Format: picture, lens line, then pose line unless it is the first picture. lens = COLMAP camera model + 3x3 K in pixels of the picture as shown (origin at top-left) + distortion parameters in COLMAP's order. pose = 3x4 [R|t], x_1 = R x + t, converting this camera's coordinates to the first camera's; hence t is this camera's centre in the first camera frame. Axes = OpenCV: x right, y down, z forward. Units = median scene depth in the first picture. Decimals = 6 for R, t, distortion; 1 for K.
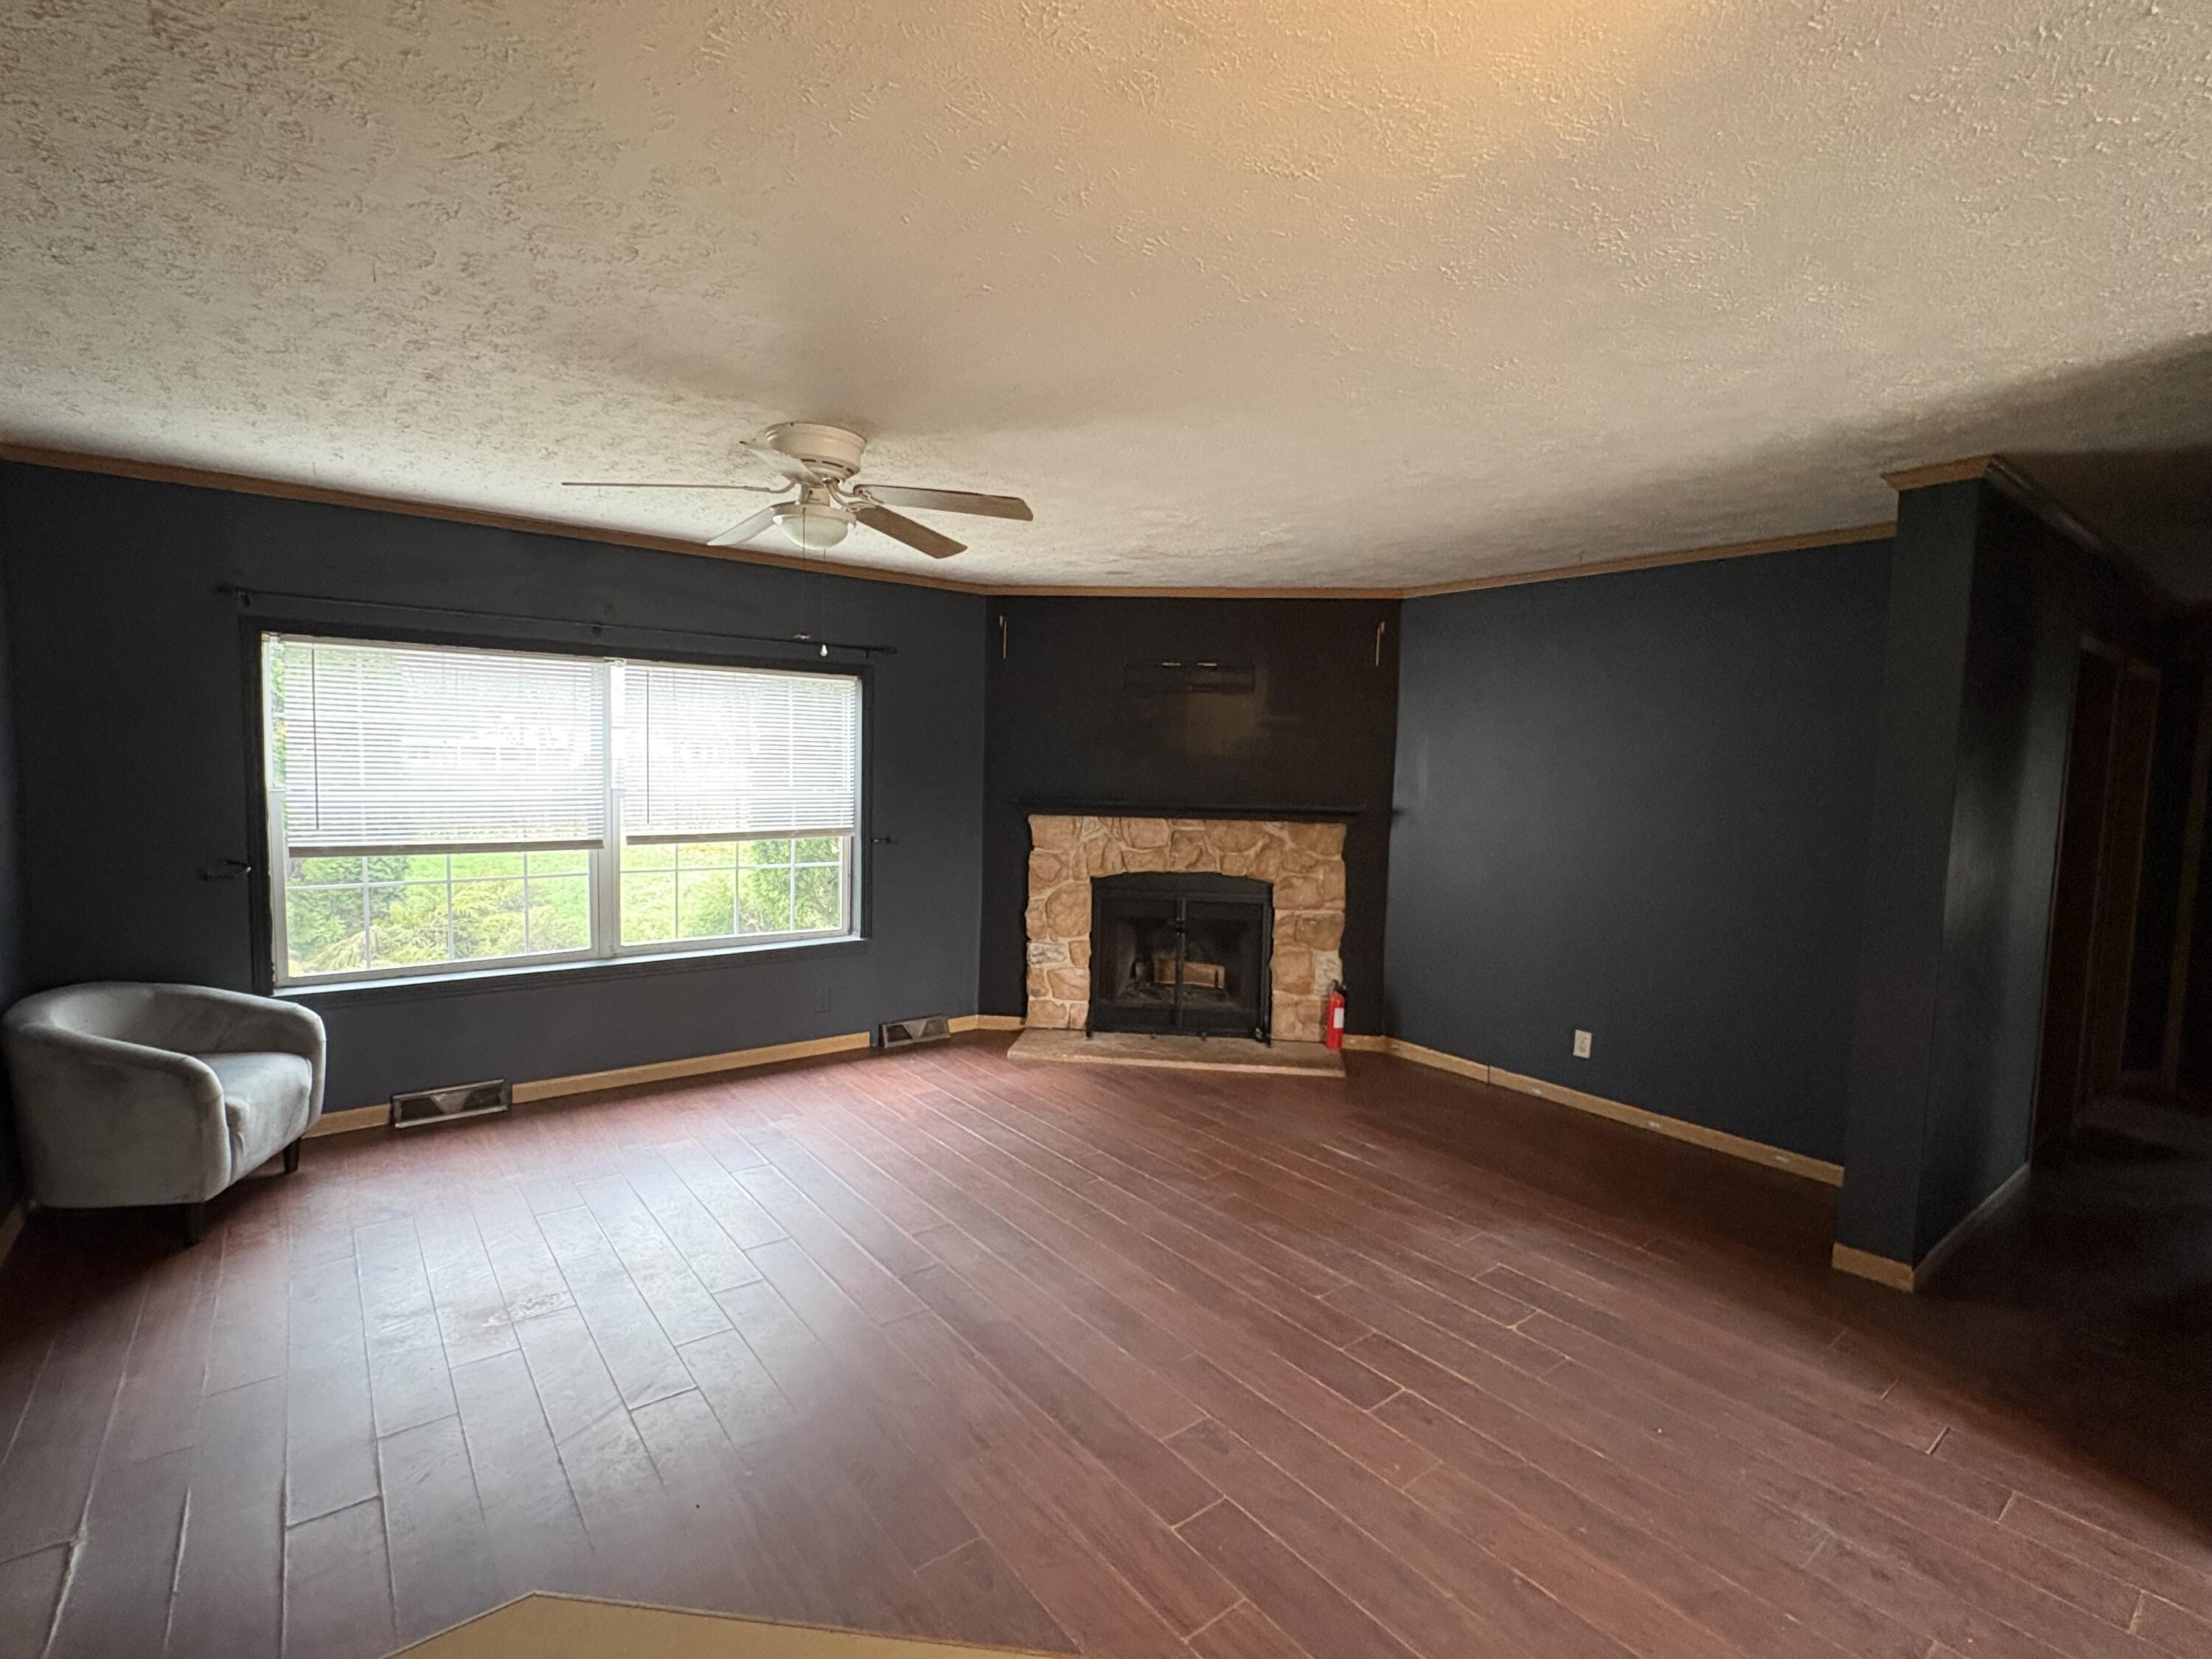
lens RADIAL K [[1022.0, 0, 1107.5], [0, 1022.0, 819.8], [0, 0, 1]] dist [-0.000152, -0.000068]
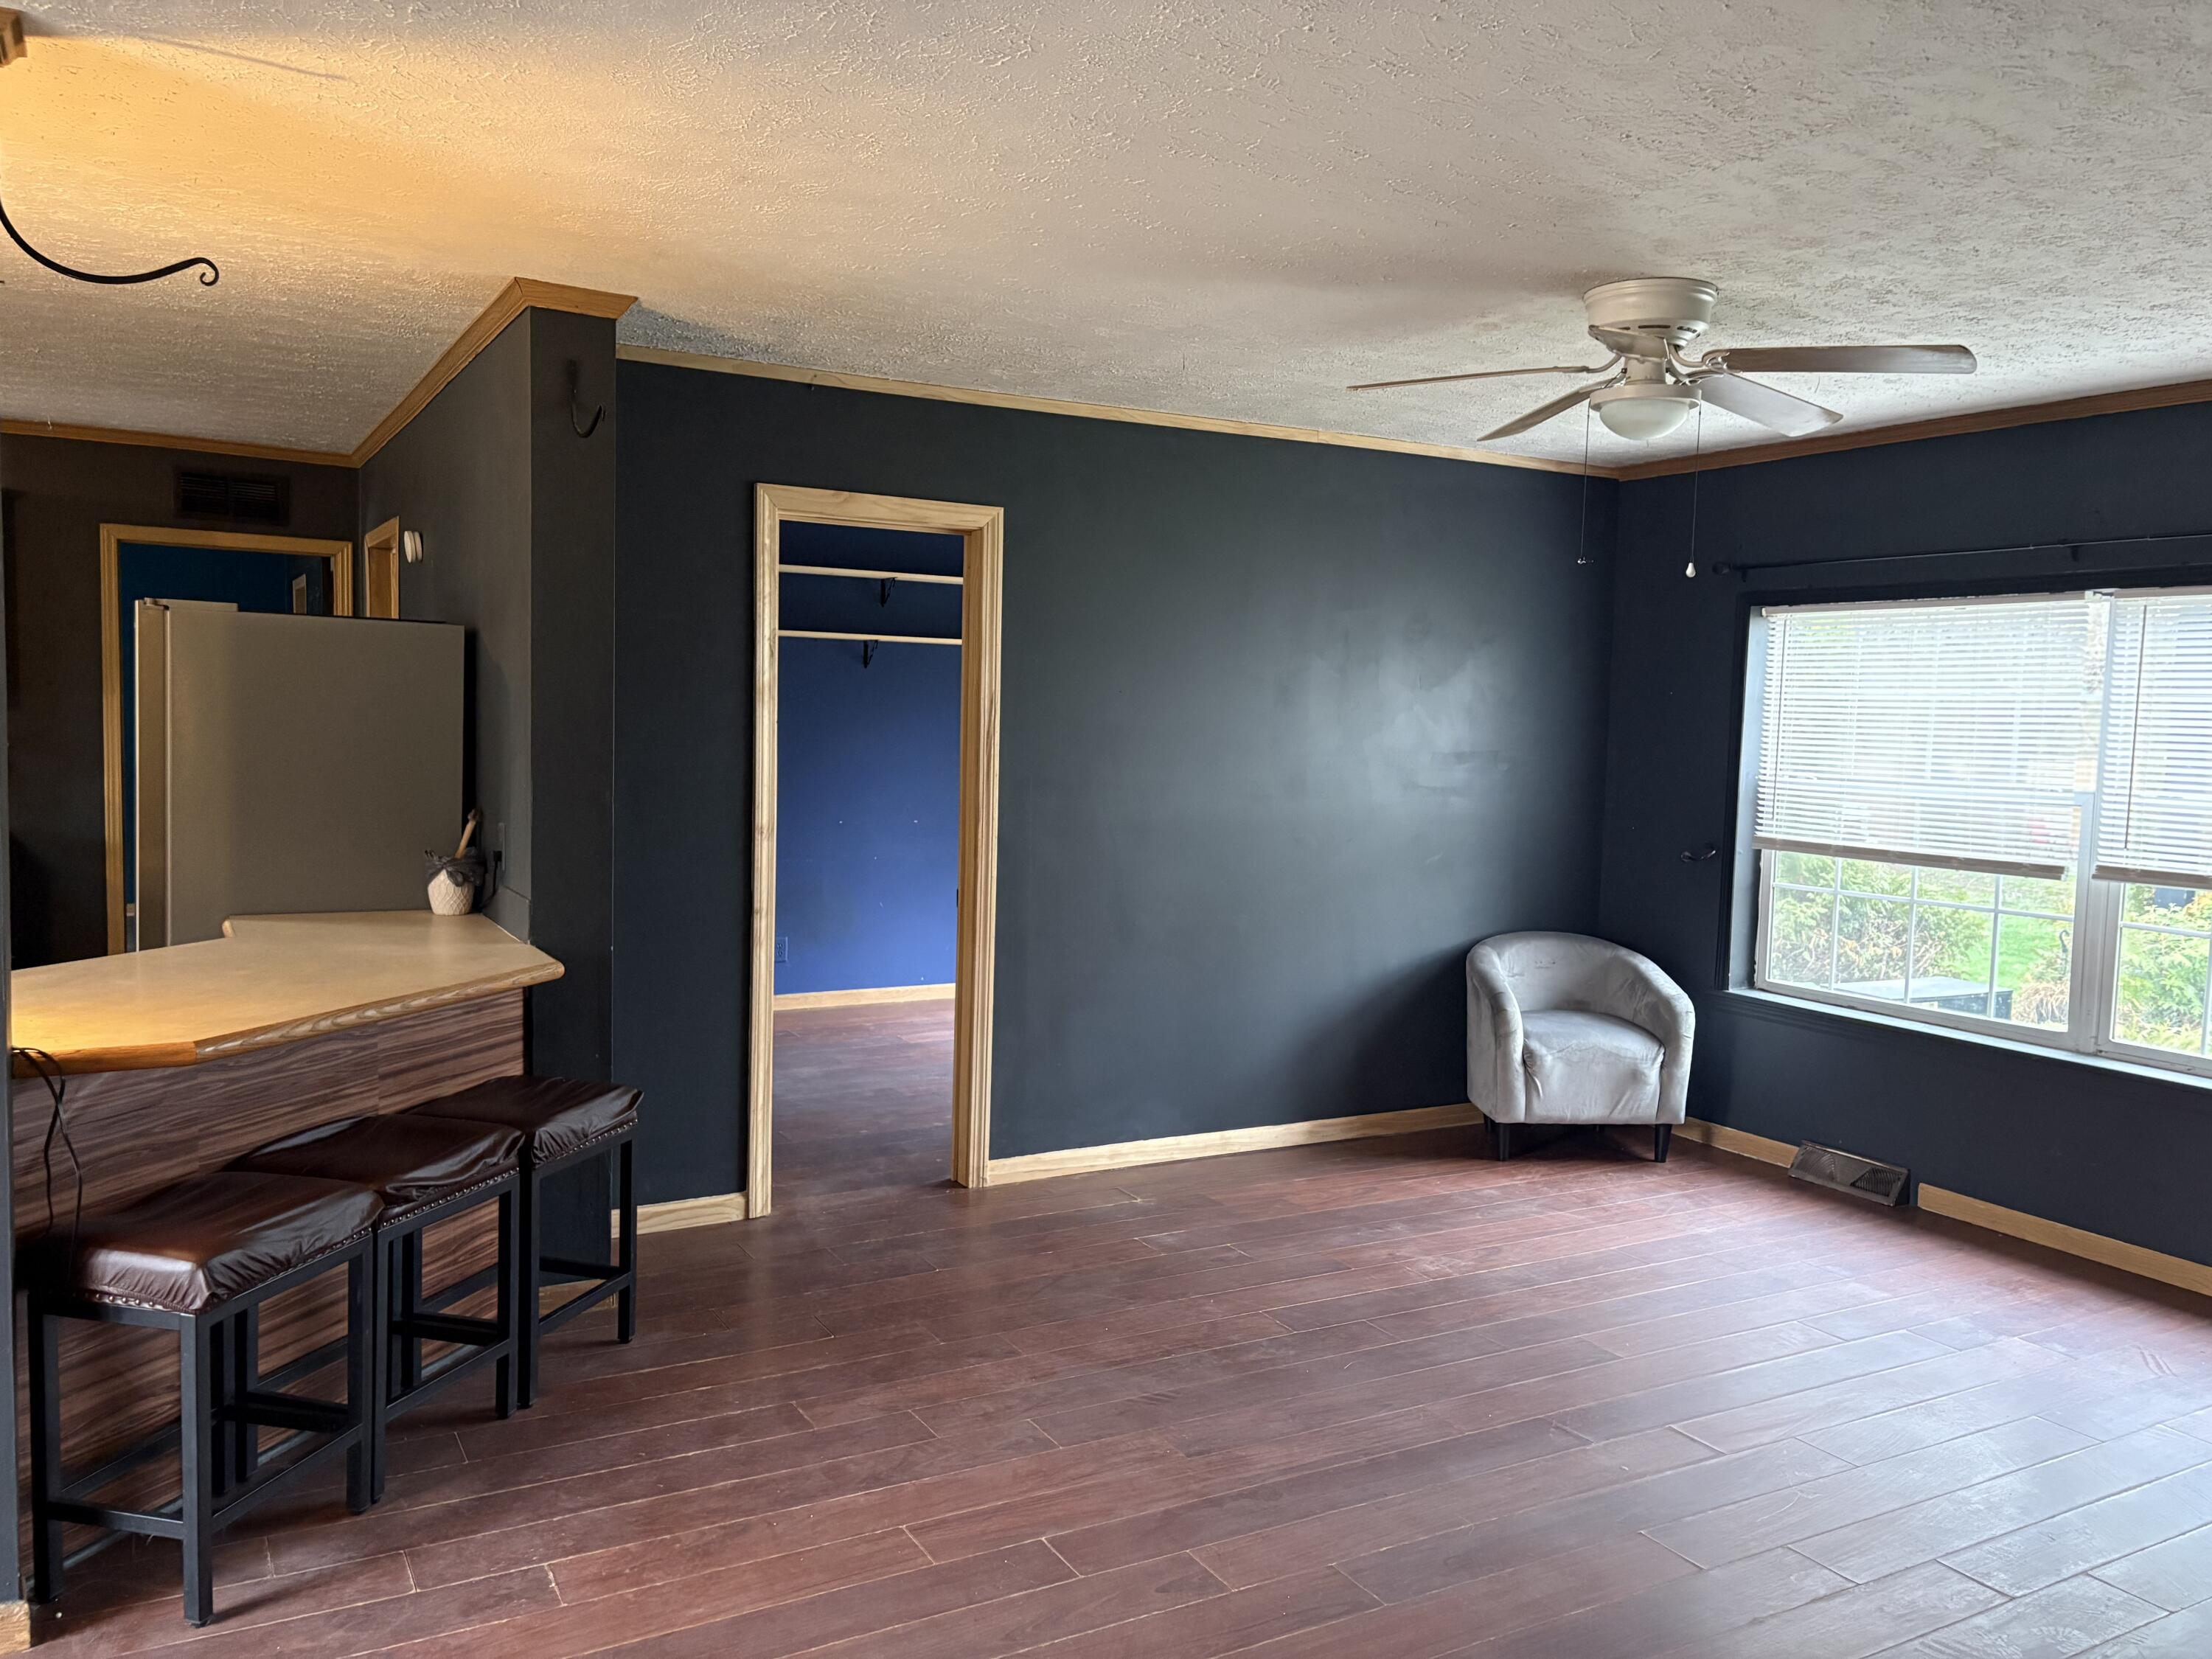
lens RADIAL K [[1687.0, 0, 1112.9], [0, 1687.0, 842.3], [0, 0, 1]] dist [0.042631, -0.005526]
pose [[-0.145813, 0.047890, -0.988152, 0.755726], [-0.089523, 0.994091, 0.061388, -0.010185], [0.985253, 0.097414, -0.140665, 0.605429]]
